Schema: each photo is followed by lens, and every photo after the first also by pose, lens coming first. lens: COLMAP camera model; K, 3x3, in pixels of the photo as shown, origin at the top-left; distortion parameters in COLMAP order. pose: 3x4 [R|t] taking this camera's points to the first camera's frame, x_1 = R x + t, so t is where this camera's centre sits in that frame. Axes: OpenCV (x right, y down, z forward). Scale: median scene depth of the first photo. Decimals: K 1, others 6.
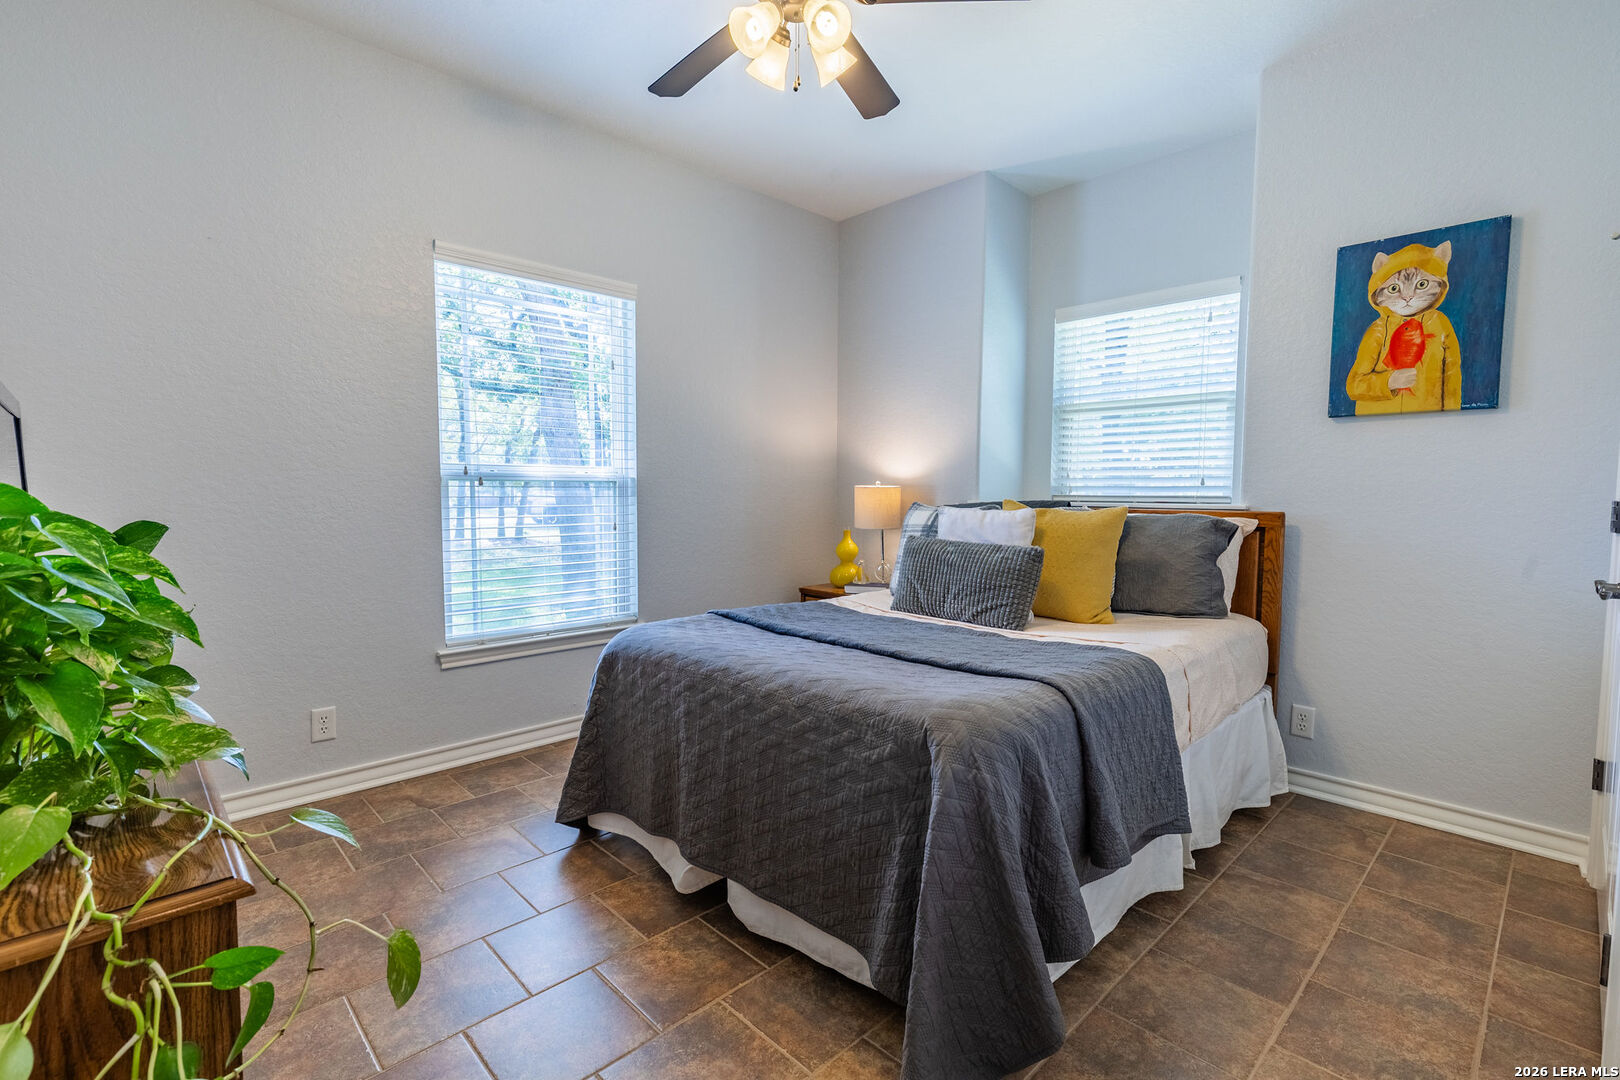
lens RADIAL K [[731.2, 0, 817.8], [0, 731.2, 537.9], [0, 0, 1]] dist [0.001799, 0.000027]
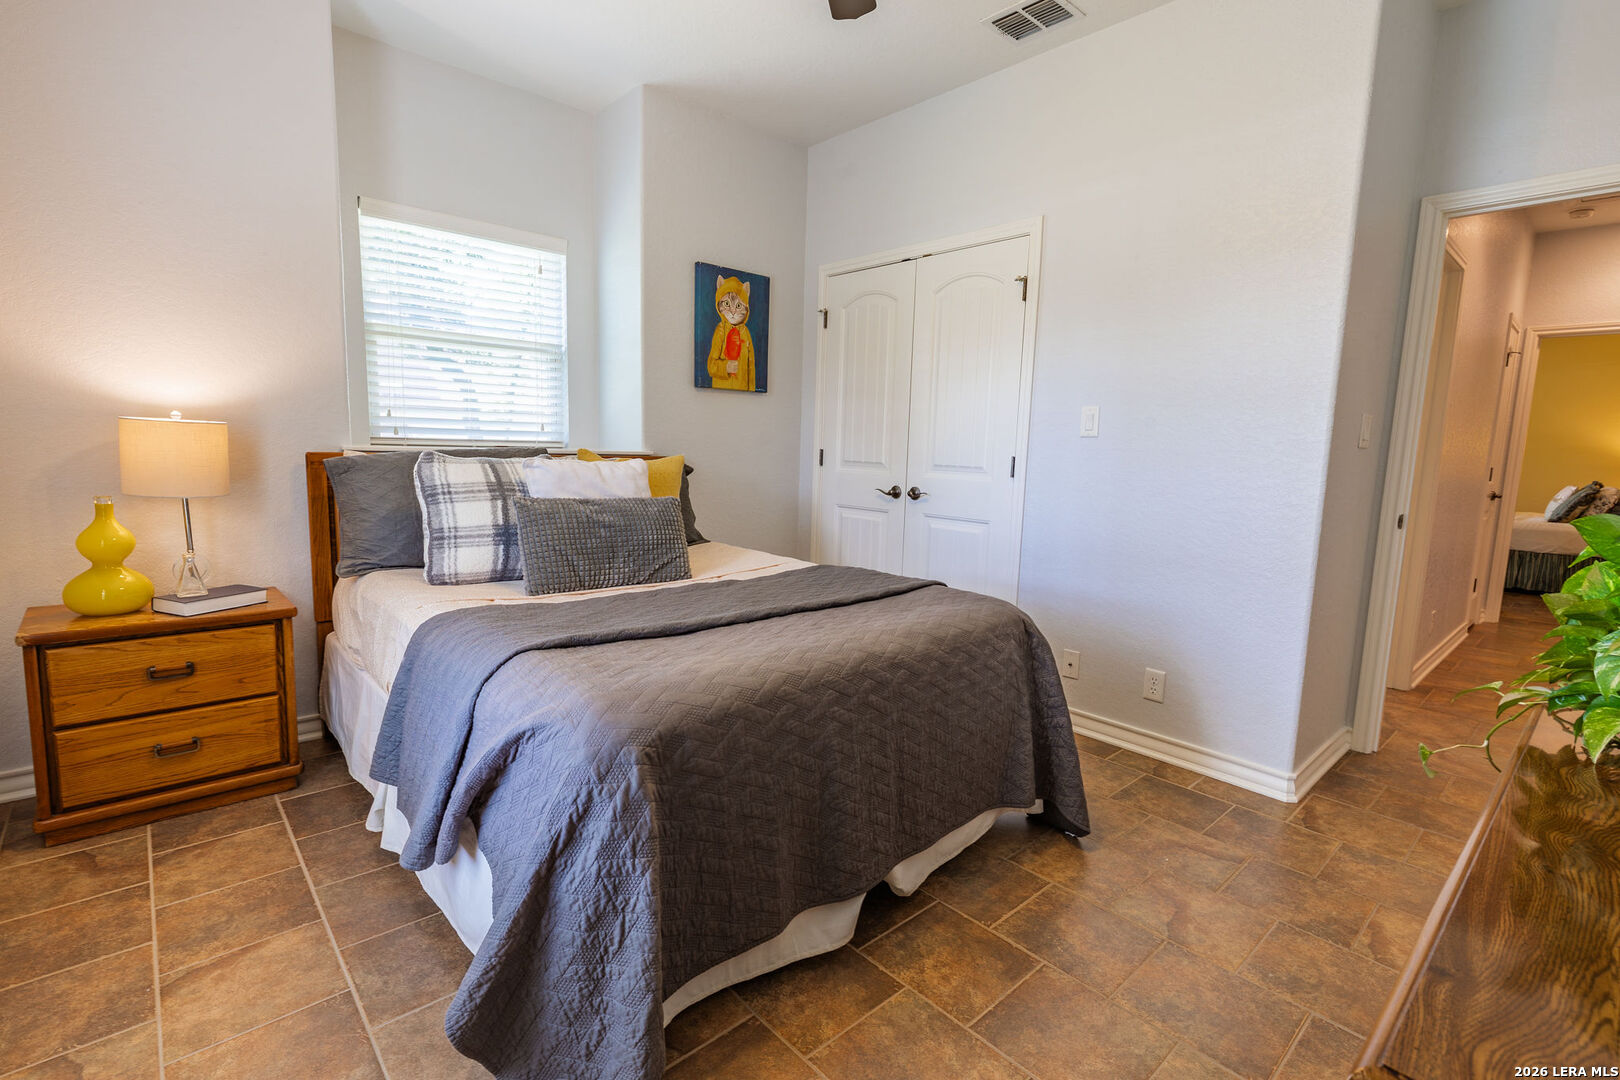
lens RADIAL K [[731.2, 0, 817.0], [0, 731.2, 539.5], [0, 0, 1]] dist [0.001799, 0.000027]
pose [[0.047869, -0.134618, 0.989741, -0.735023], [0.033909, 0.990524, 0.133085, -0.059930], [-0.998278, 0.027190, 0.051980, 0.761868]]
